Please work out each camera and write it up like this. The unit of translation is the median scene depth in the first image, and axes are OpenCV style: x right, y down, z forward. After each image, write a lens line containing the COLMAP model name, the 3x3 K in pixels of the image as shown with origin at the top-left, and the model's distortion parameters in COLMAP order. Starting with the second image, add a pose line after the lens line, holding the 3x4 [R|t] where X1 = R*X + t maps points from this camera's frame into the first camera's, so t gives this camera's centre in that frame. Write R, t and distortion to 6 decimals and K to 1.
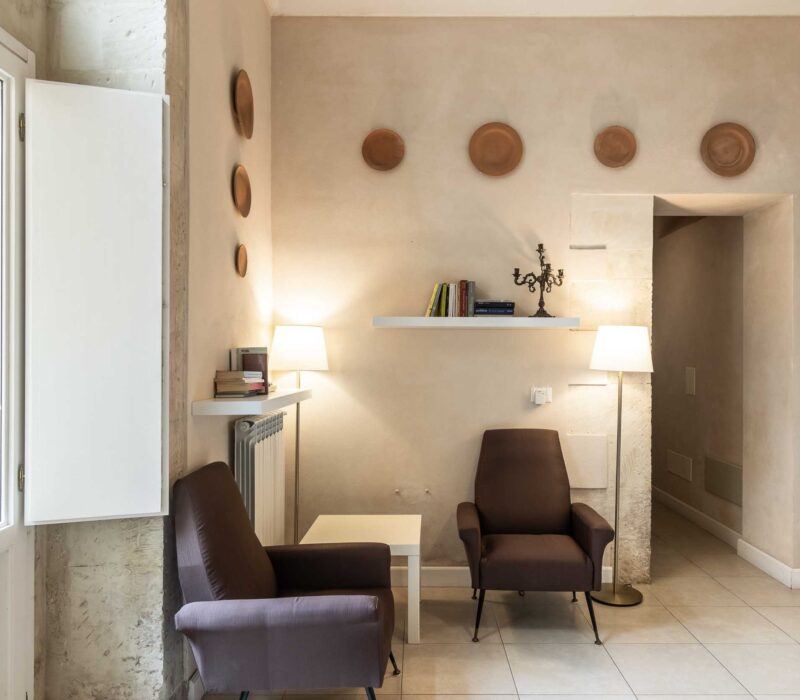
lens RADIAL K [[680.0, 0, 400.2], [0, 680.0, 353.7], [0, 0, 1]] dist [0.003310, -0.013506]
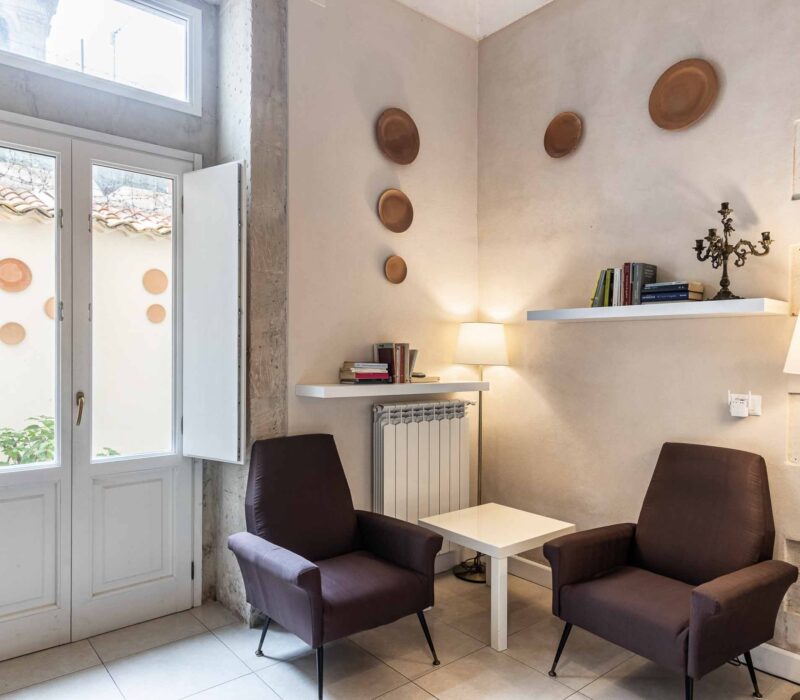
lens RADIAL K [[595.7, 0, 409.4], [0, 595.7, 349.9], [0, 0, 1]] dist [0.013994, 0.005810]
pose [[0.625406, 0.003568, -0.780292, 0.506795], [-0.002864, 0.999993, 0.002277, 0.000552], [0.780295, 0.000810, 0.625412, 0.314332]]
